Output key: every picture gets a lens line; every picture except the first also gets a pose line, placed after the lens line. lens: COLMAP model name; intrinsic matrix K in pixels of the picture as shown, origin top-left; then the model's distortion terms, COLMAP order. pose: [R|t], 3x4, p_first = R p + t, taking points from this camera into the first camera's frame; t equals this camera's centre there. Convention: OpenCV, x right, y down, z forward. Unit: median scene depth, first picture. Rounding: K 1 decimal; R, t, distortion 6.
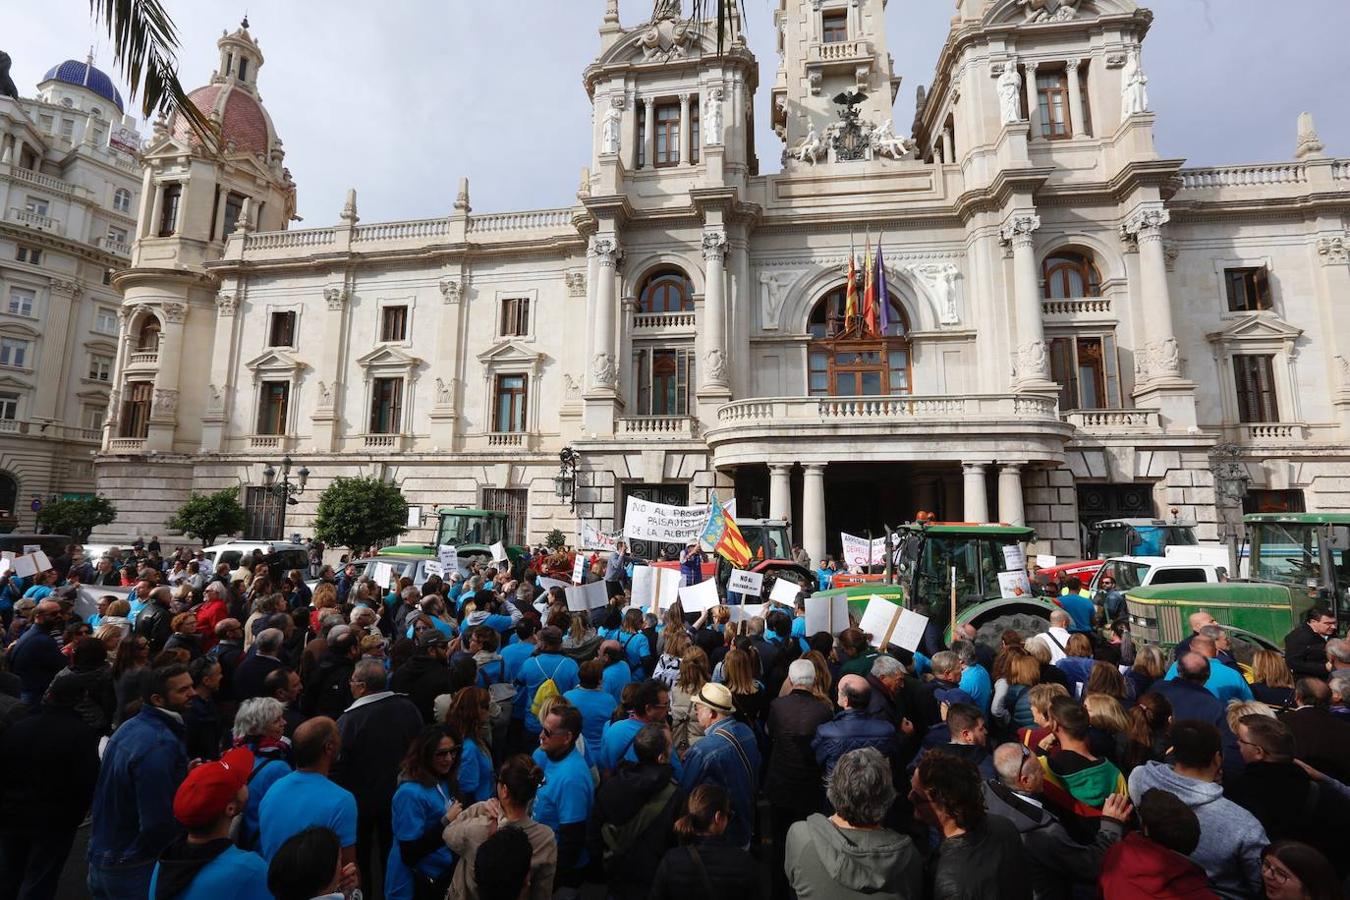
lens RADIAL K [[610.4, 0, 668.7], [0, 610.4, 442.3], [0, 0, 1]] dist [-0.051007, 0.017914]
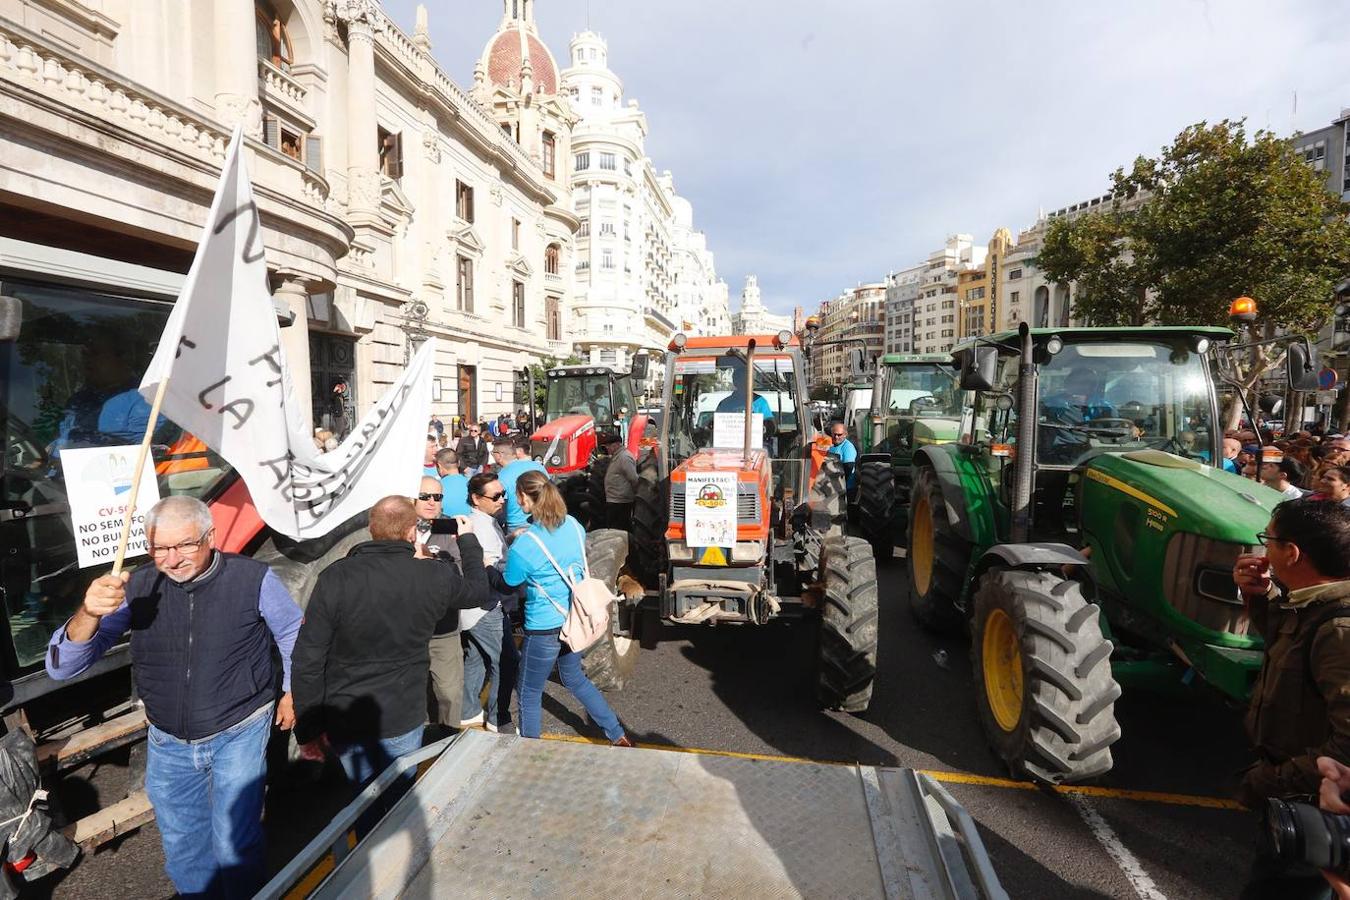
lens RADIAL K [[610.4, 0, 657.7], [0, 610.4, 438.4], [0, 0, 1]] dist [-0.051007, 0.017914]
pose [[0.041808, -0.067637, 0.996834, -0.026322], [-0.135648, 0.988084, 0.072732, 0.086278], [-0.989875, -0.138259, 0.032135, 0.496764]]
